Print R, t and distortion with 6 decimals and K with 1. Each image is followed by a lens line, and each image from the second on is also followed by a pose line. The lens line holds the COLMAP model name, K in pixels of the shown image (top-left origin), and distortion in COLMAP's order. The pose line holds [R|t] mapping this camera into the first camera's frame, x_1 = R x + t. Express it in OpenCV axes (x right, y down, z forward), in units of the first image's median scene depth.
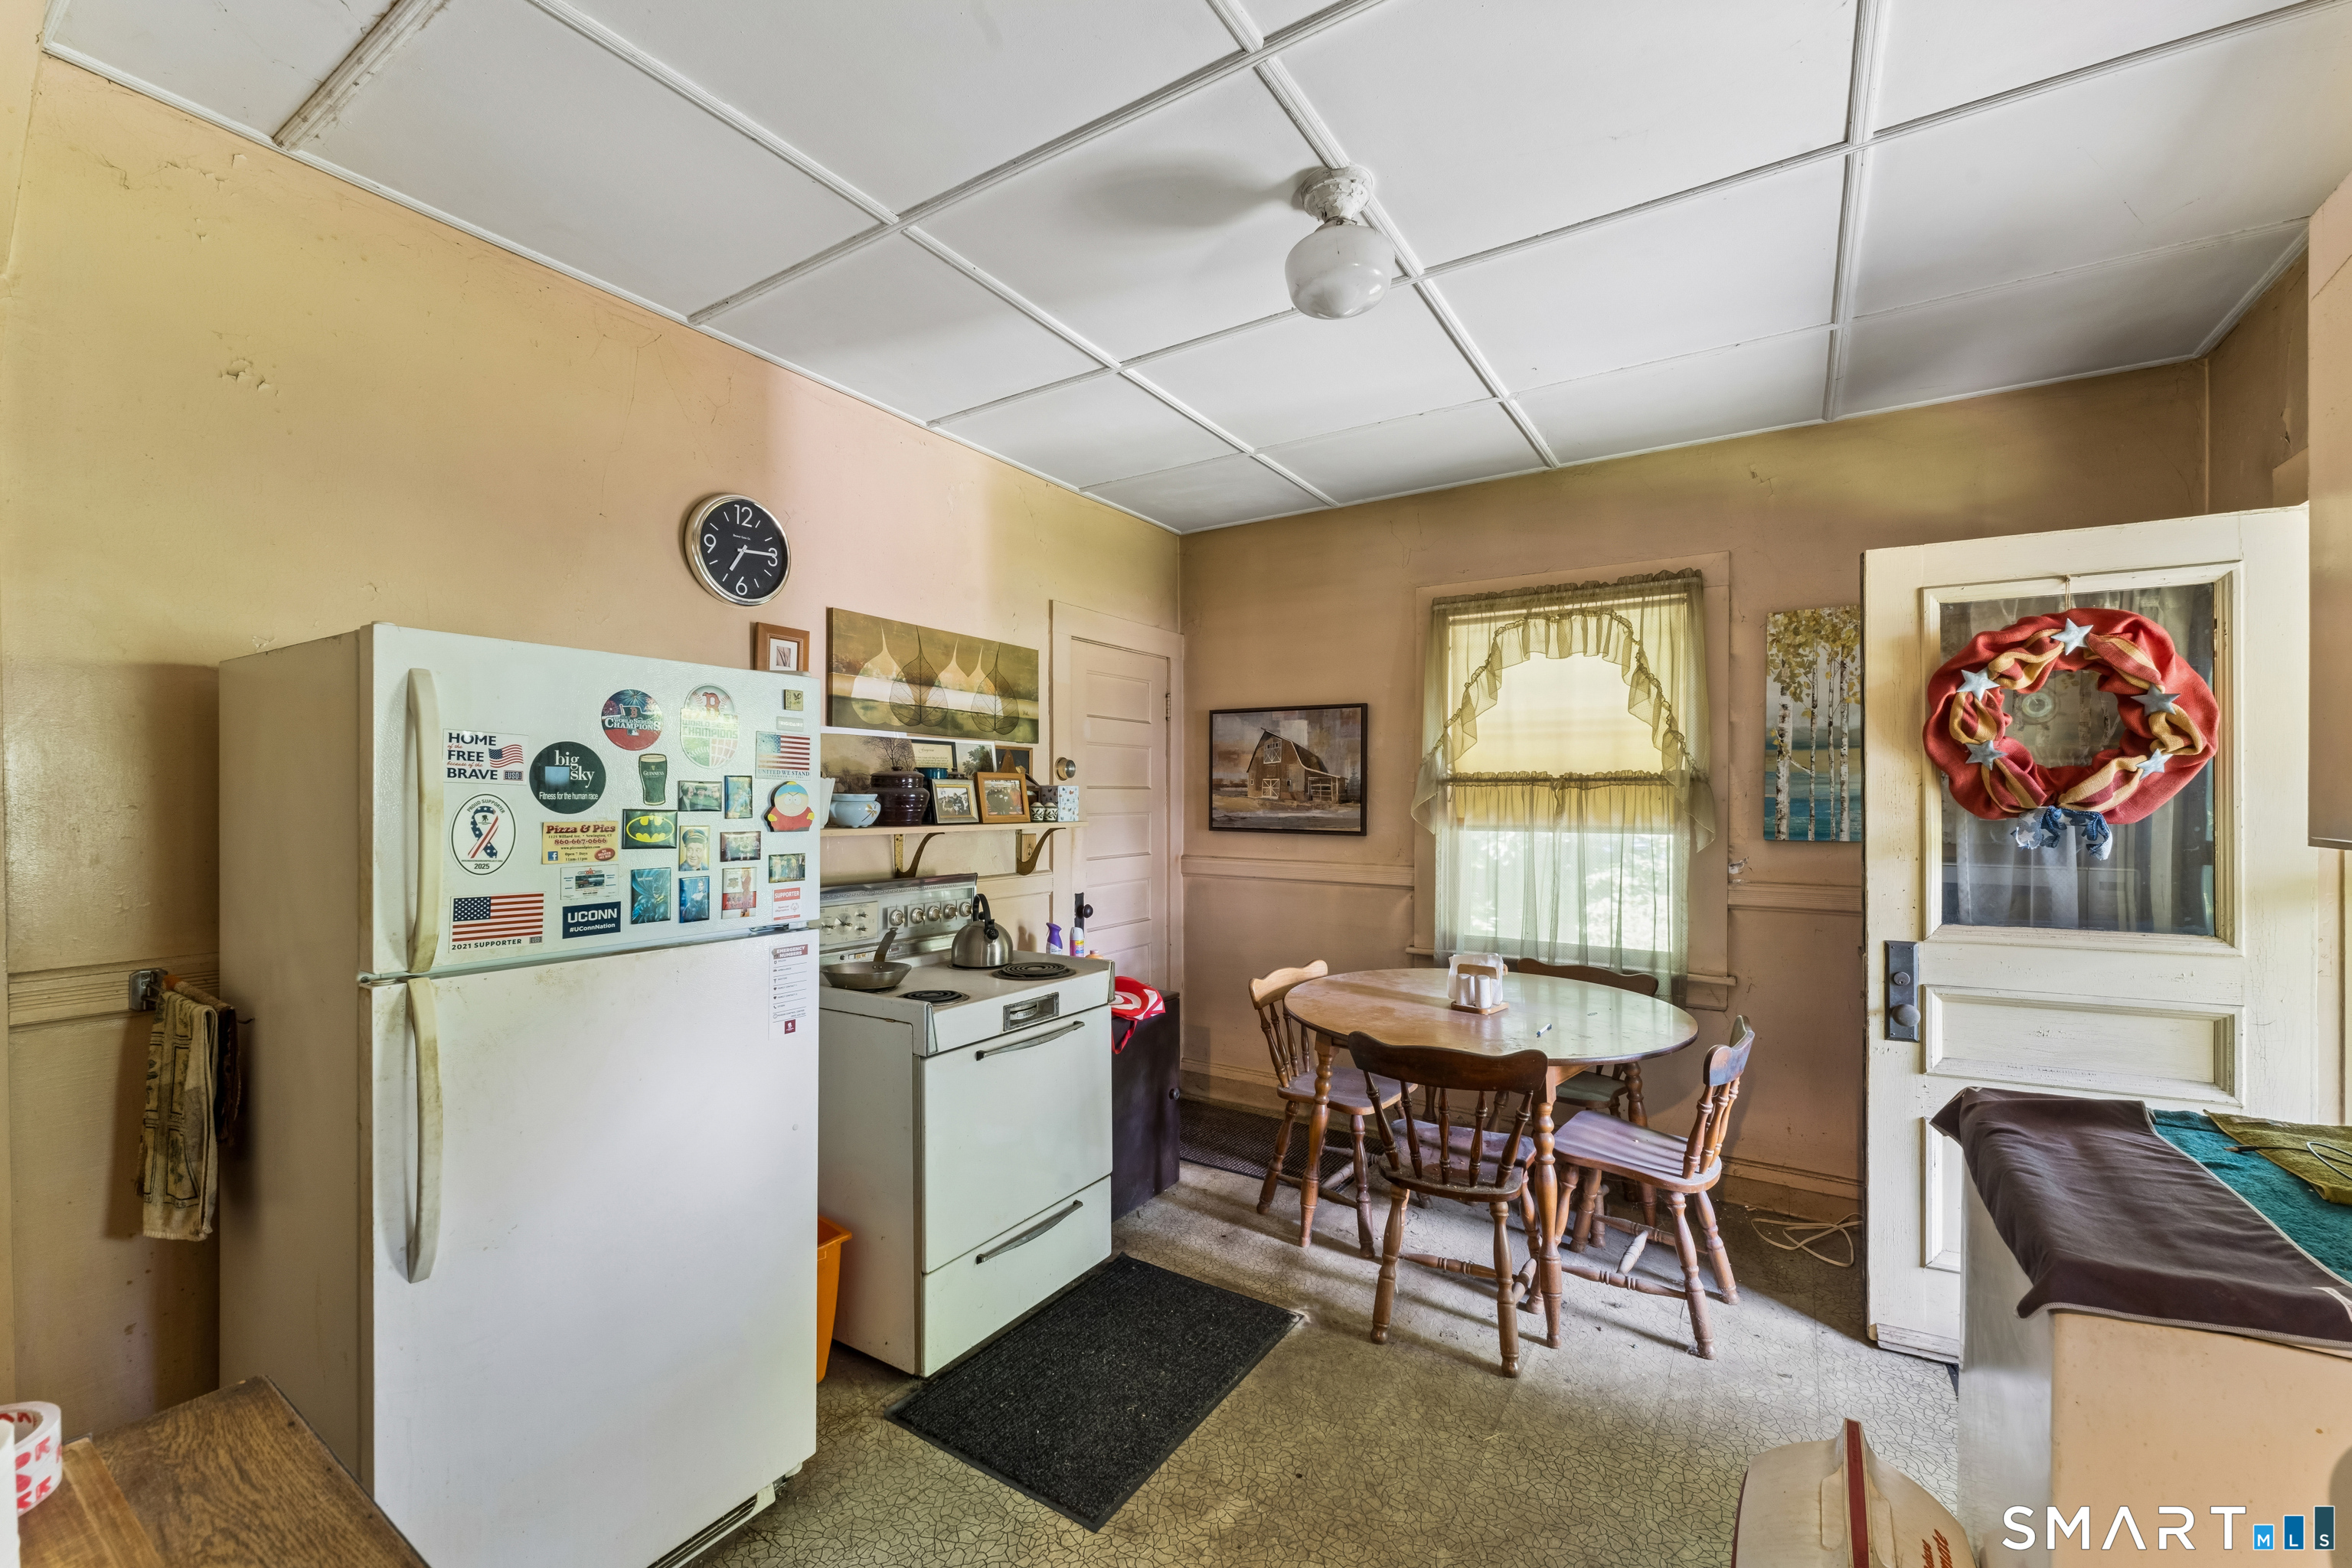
lens RADIAL K [[936.9, 0, 1170.5], [0, 936.9, 797.4], [0, 0, 1]] dist [0.000134, -0.000031]
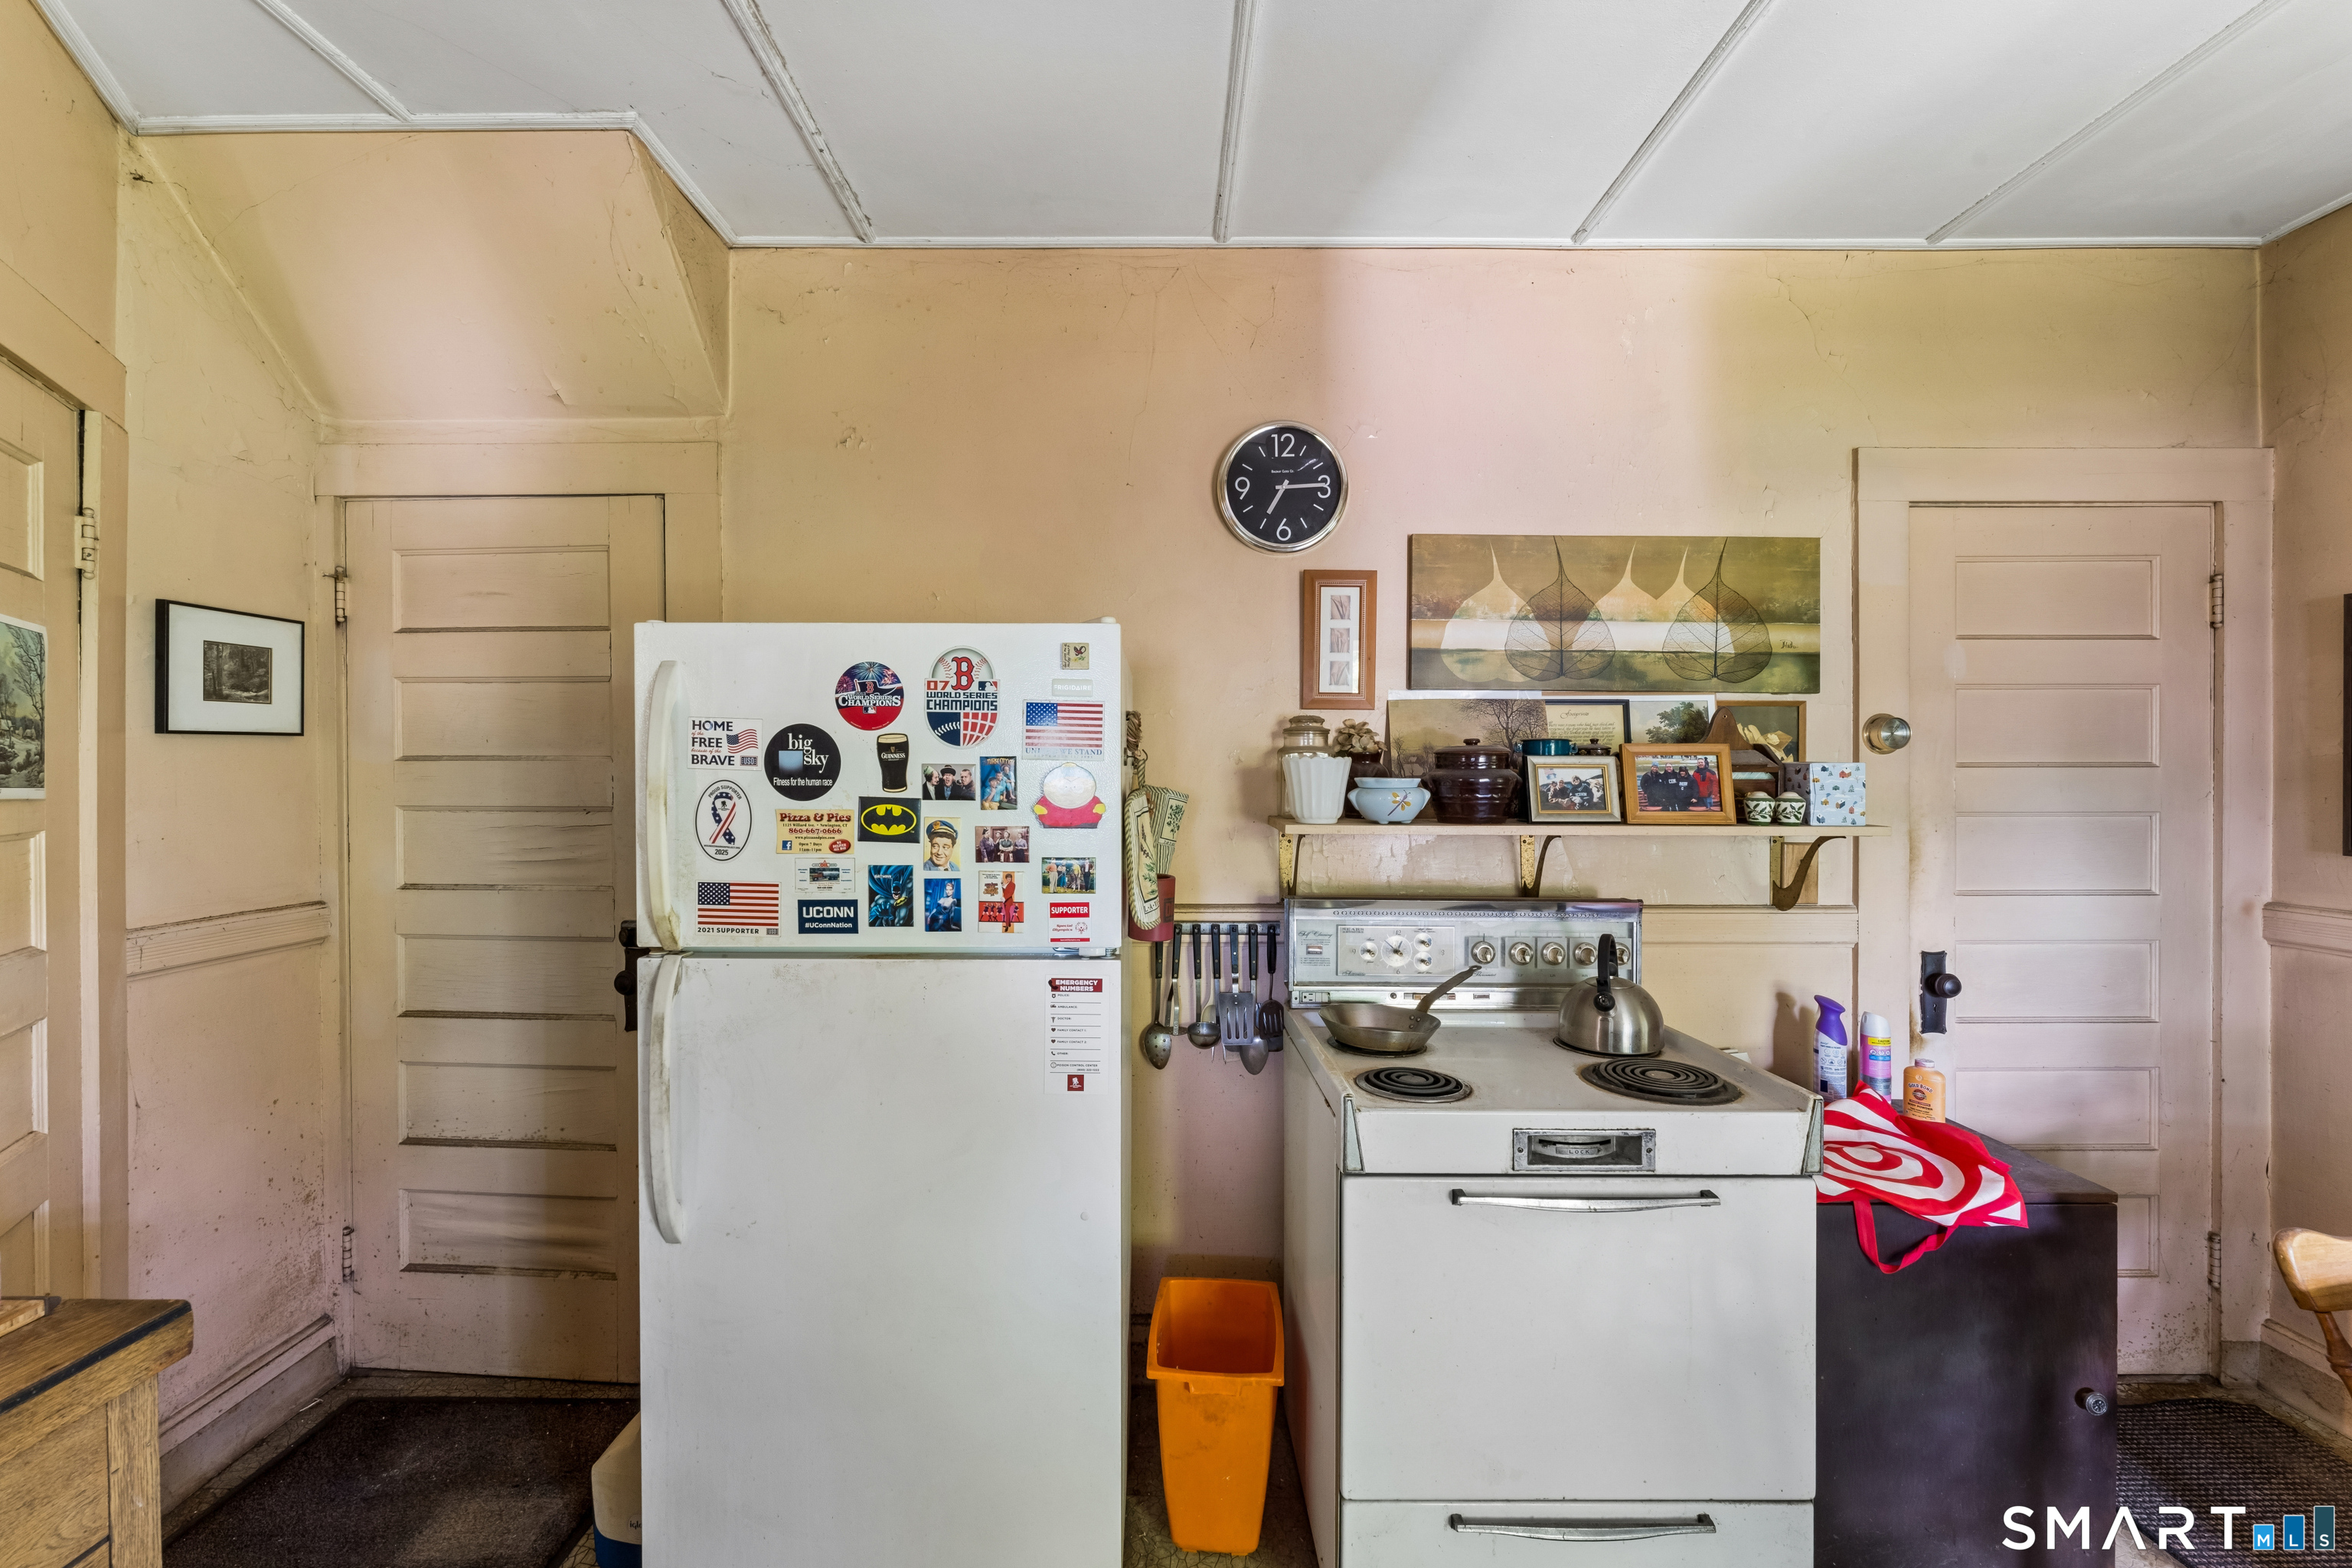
lens RADIAL K [[958.6, 0, 1176.0], [0, 958.6, 784.0], [0, 0, 1]] dist [-0.001915, -0.000213]
pose [[0.547571, 0.003880, -0.836750, 0.210368], [-0.000791, 0.999991, 0.004119, -0.002141], [0.836759, -0.001593, 0.547569, 0.457683]]
